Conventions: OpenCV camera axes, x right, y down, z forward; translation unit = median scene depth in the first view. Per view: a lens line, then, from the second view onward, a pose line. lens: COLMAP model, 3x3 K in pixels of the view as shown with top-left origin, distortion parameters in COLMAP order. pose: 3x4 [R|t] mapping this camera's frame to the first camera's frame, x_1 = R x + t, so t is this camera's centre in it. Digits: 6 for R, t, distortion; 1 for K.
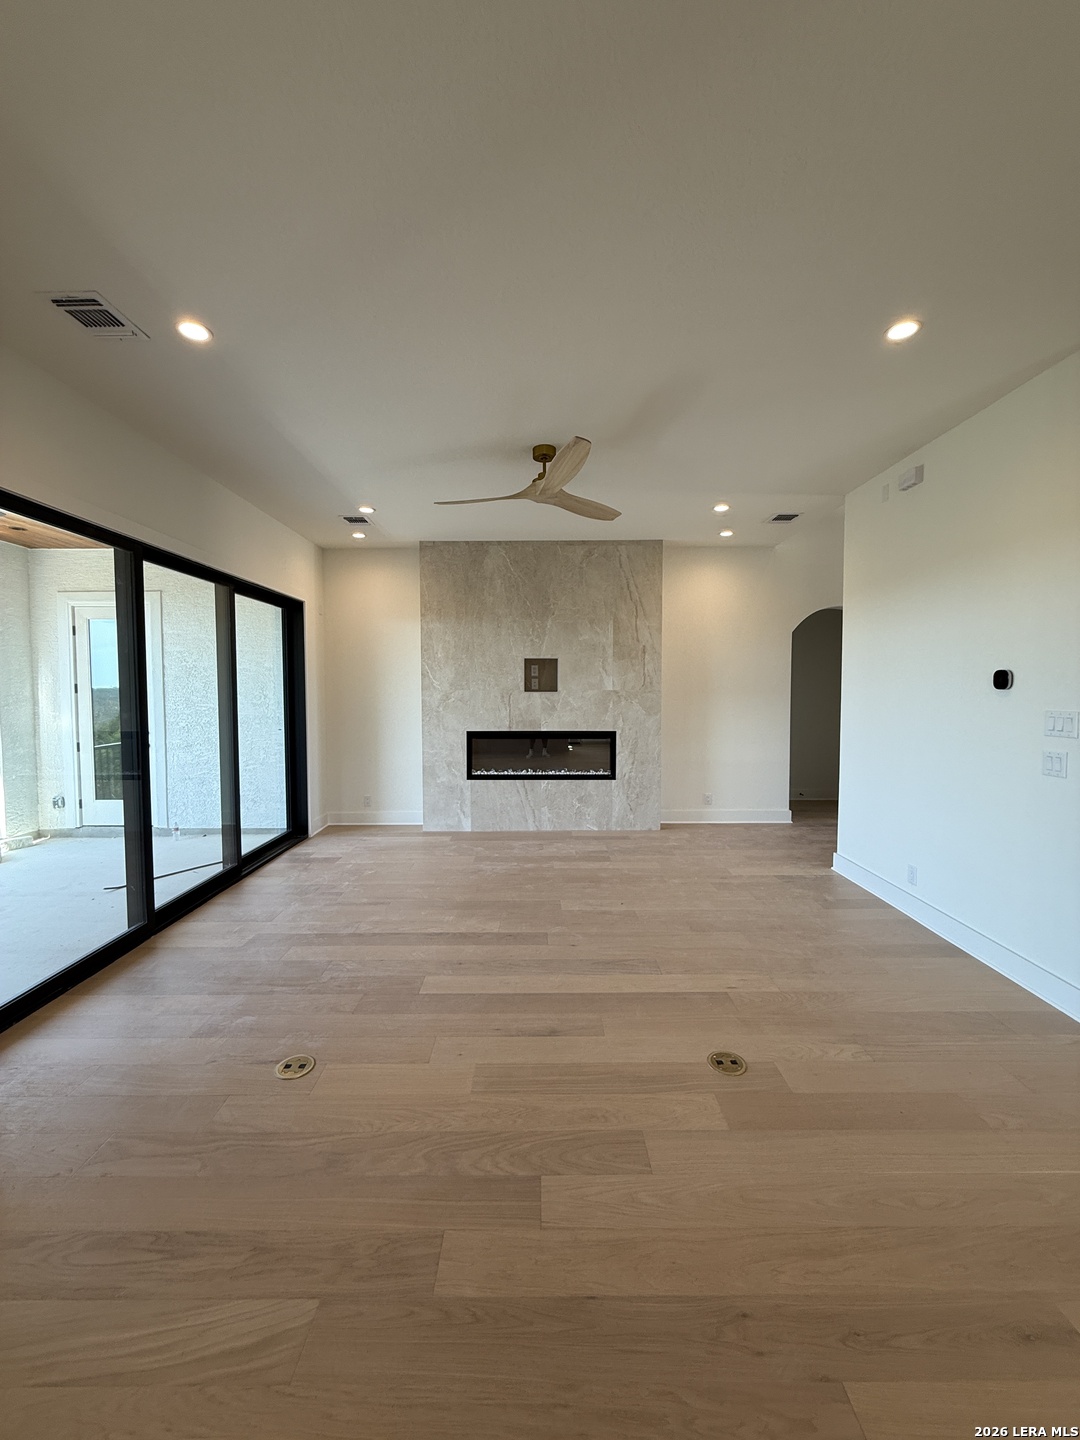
lens RADIAL K [[573.7, 0, 540.0], [0, 573.7, 720.0], [0, 0, 1]] dist [-0.000235, 0.000141]
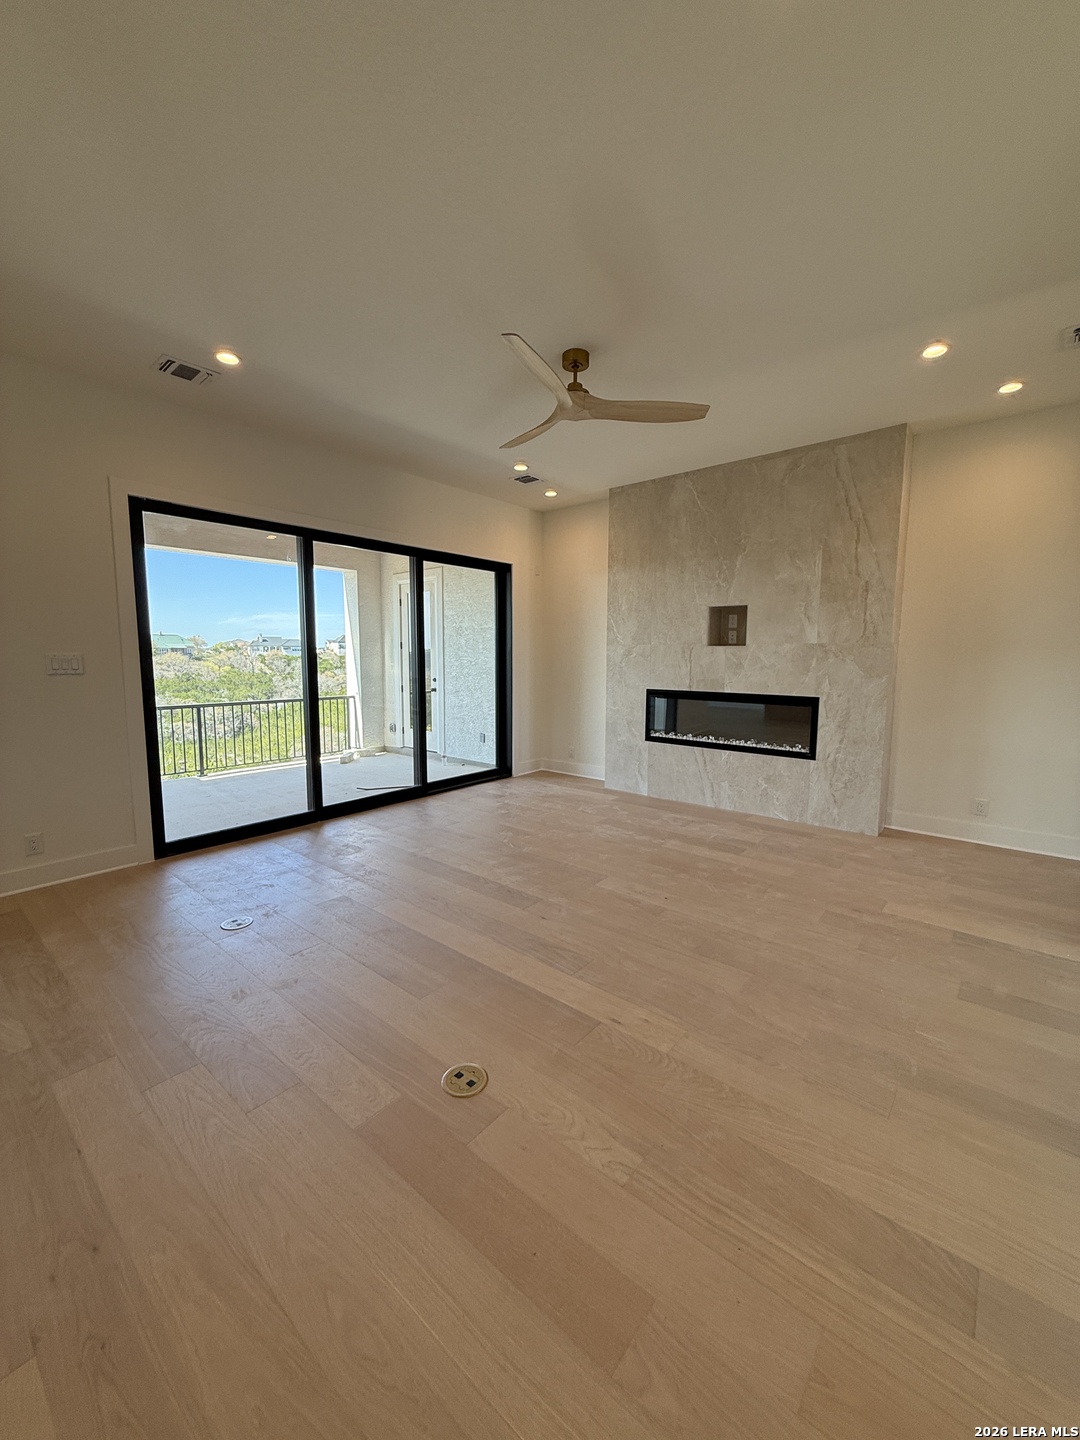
lens RADIAL K [[573.7, 0, 540.0], [0, 573.7, 720.0], [0, 0, 1]] dist [-0.000235, 0.000141]
pose [[0.763806, 0.077645, -0.640759, 0.342253], [-0.039357, 0.996493, 0.073837, 0.007955], [0.644245, -0.031179, 0.764183, 0.175888]]
